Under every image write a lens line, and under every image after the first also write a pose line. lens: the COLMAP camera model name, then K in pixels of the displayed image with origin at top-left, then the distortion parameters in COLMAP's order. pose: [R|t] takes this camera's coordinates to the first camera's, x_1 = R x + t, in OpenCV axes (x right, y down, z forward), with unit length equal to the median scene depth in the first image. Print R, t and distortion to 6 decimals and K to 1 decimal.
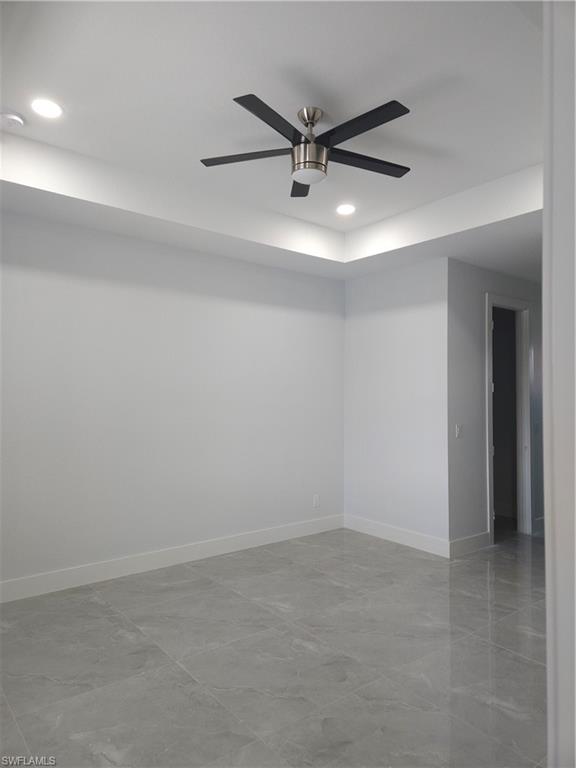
lens RADIAL K [[521.8, 0, 290.0], [0, 521.8, 383.7], [0, 0, 1]] dist [0.091032, -0.081671]
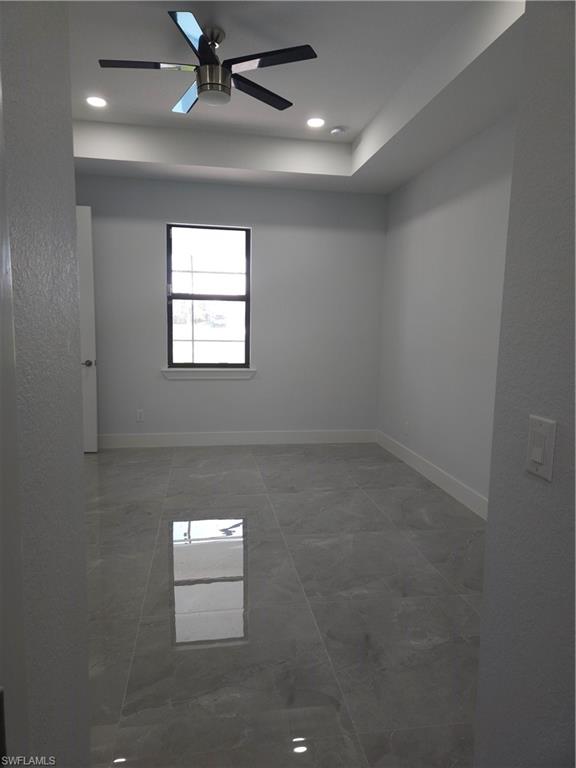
lens RADIAL K [[521.8, 0, 290.0], [0, 521.8, 383.7], [0, 0, 1]] dist [0.091032, -0.081671]
pose [[-0.493324, 0.094166, -0.864734, 0.782833], [-0.007378, 0.993634, 0.112412, 0.046753], [0.869814, 0.061835, -0.489489, 1.400470]]
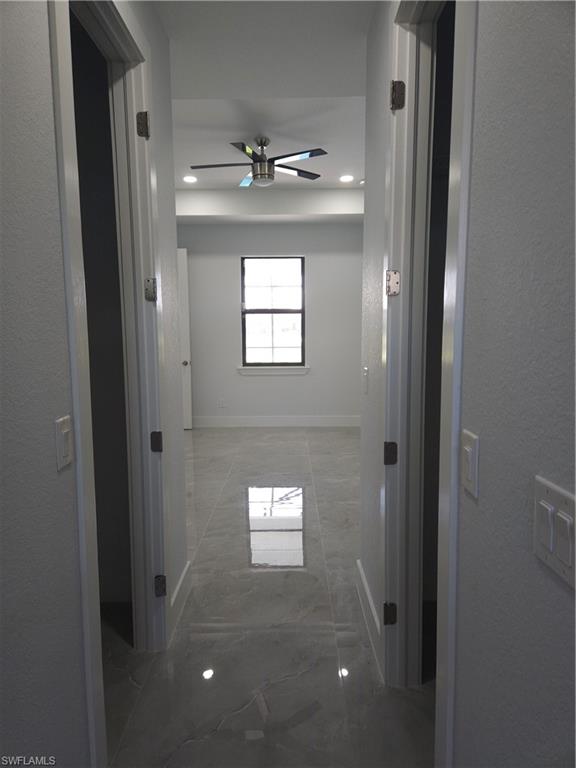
lens RADIAL K [[522.5, 0, 286.7], [0, 522.5, 396.3], [0, 0, 1]] dist [0.074227, -0.039625]
pose [[-0.636612, 0.103424, -0.764217, 1.066666], [0.016086, 0.992532, 0.120923, 0.049719], [0.771016, 0.064688, -0.633521, 1.747518]]
